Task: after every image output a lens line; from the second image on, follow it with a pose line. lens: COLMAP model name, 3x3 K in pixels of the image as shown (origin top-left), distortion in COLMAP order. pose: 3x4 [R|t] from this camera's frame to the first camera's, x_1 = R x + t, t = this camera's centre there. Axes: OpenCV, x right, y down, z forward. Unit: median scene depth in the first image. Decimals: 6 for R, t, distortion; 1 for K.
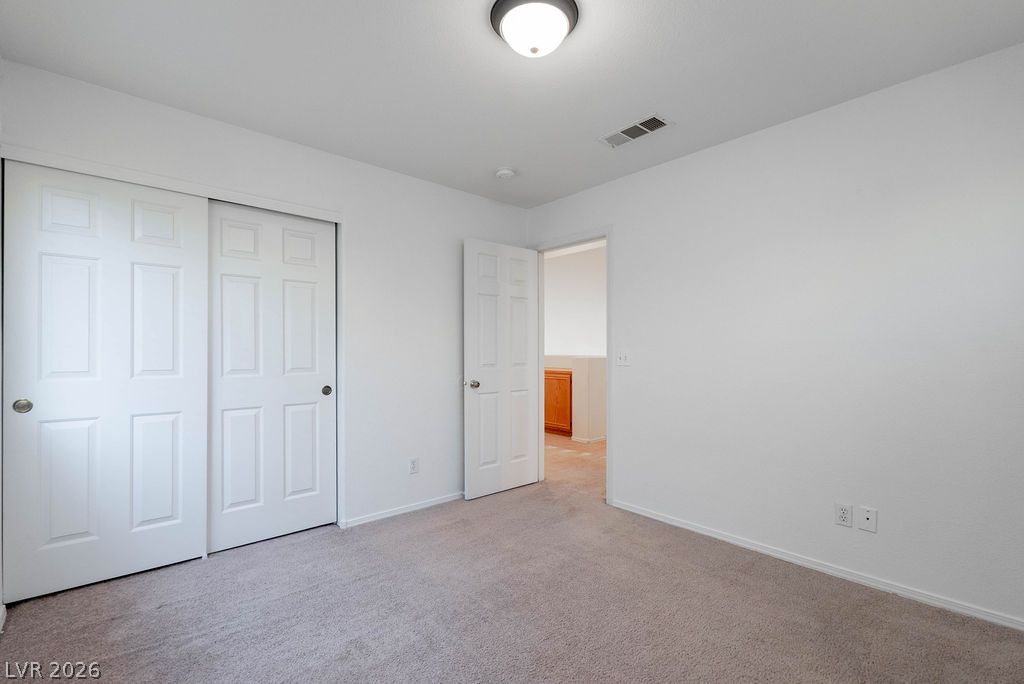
lens RADIAL K [[458.6, 0, 510.2], [0, 458.6, 346.1], [0, 0, 1]] dist [0.005344, -0.000608]
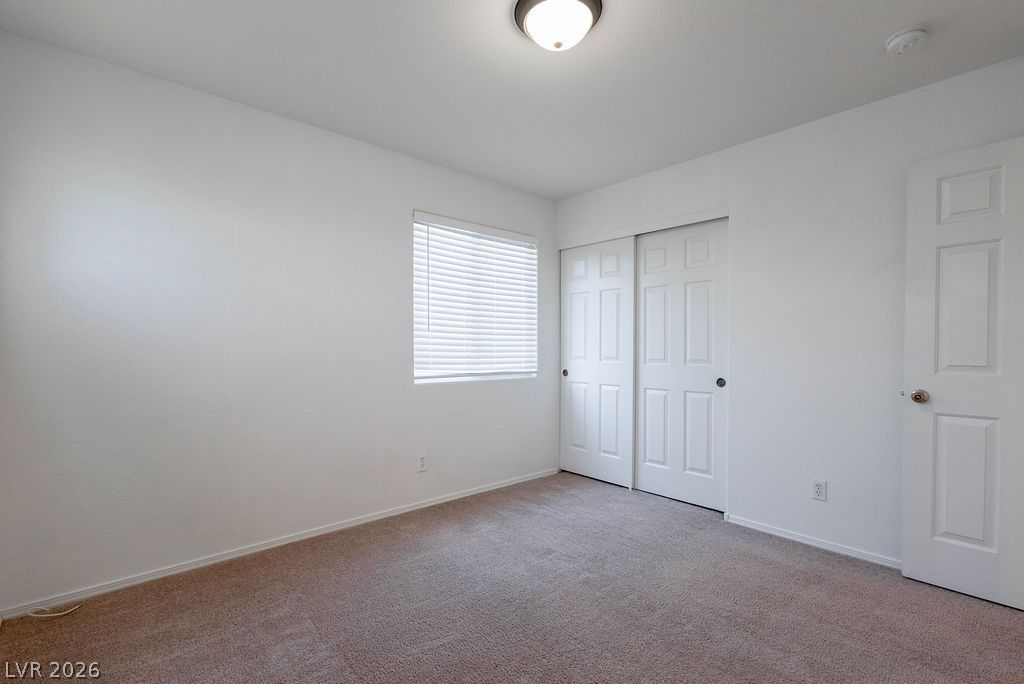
lens RADIAL K [[458.6, 0, 515.7], [0, 458.6, 351.9], [0, 0, 1]] dist [0.005344, -0.000608]
pose [[0.007046, 0.005312, -0.999961, 0.715925], [0.004021, 0.999978, 0.005340, 0.023212], [0.999967, -0.004059, 0.007025, 0.605098]]
